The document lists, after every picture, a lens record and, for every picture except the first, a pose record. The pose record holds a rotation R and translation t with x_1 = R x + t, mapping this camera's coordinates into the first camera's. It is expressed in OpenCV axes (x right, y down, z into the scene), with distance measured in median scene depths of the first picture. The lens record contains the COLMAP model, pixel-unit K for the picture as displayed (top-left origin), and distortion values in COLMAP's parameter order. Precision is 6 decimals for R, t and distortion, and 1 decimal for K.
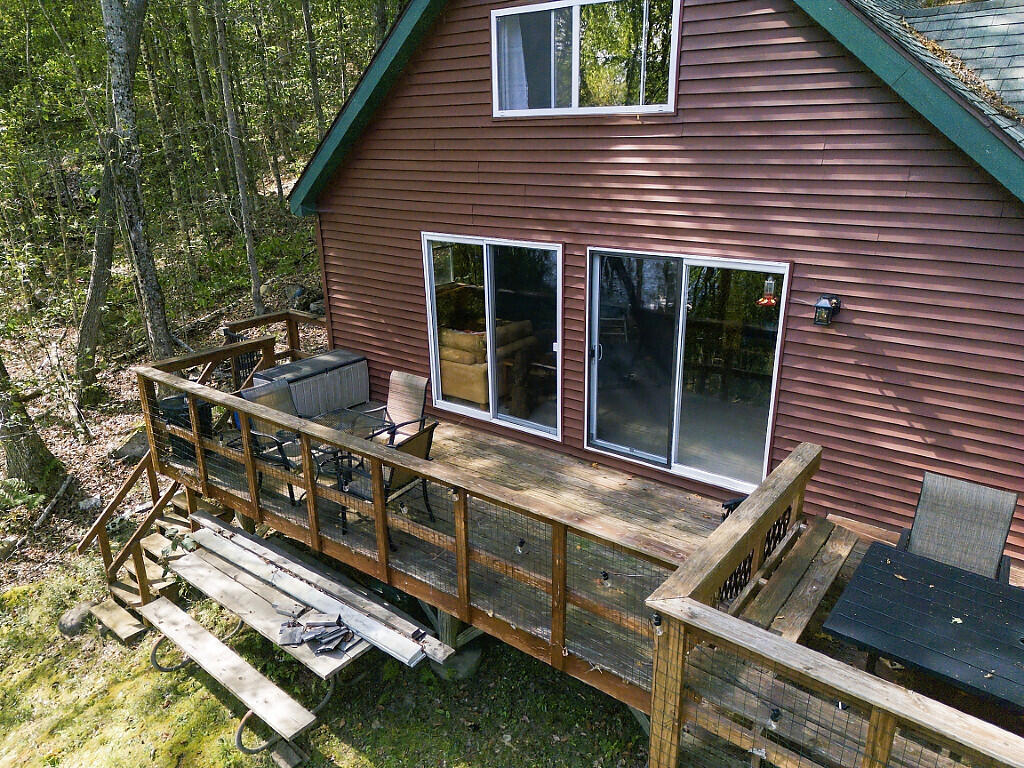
lens RADIAL K [[717.1, 0, 511.5], [0, 717.1, 388.0], [0, 0, 1]] dist [0.047193, -0.021869]
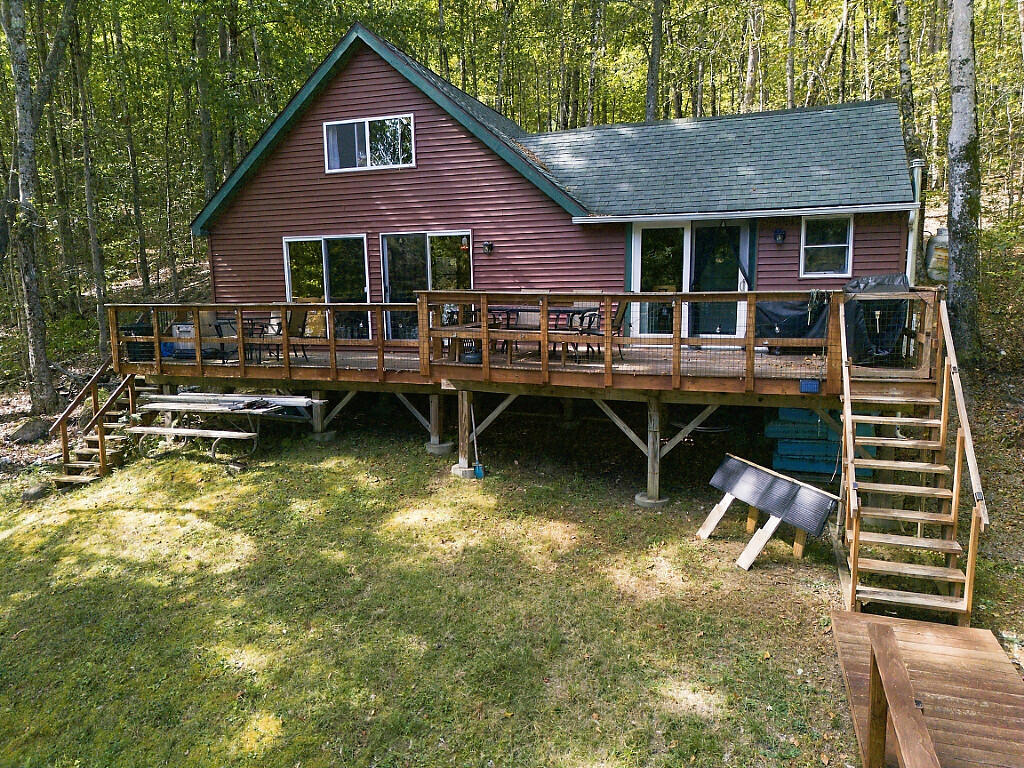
lens RADIAL K [[717.1, 0, 515.5], [0, 717.1, 382.7], [0, 0, 1]] dist [0.047193, -0.021869]
pose [[0.953694, -0.037676, 0.298410, -0.140952], [0.102004, 0.973842, -0.203044, 0.629044], [-0.282954, 0.224080, 0.932590, -0.841605]]
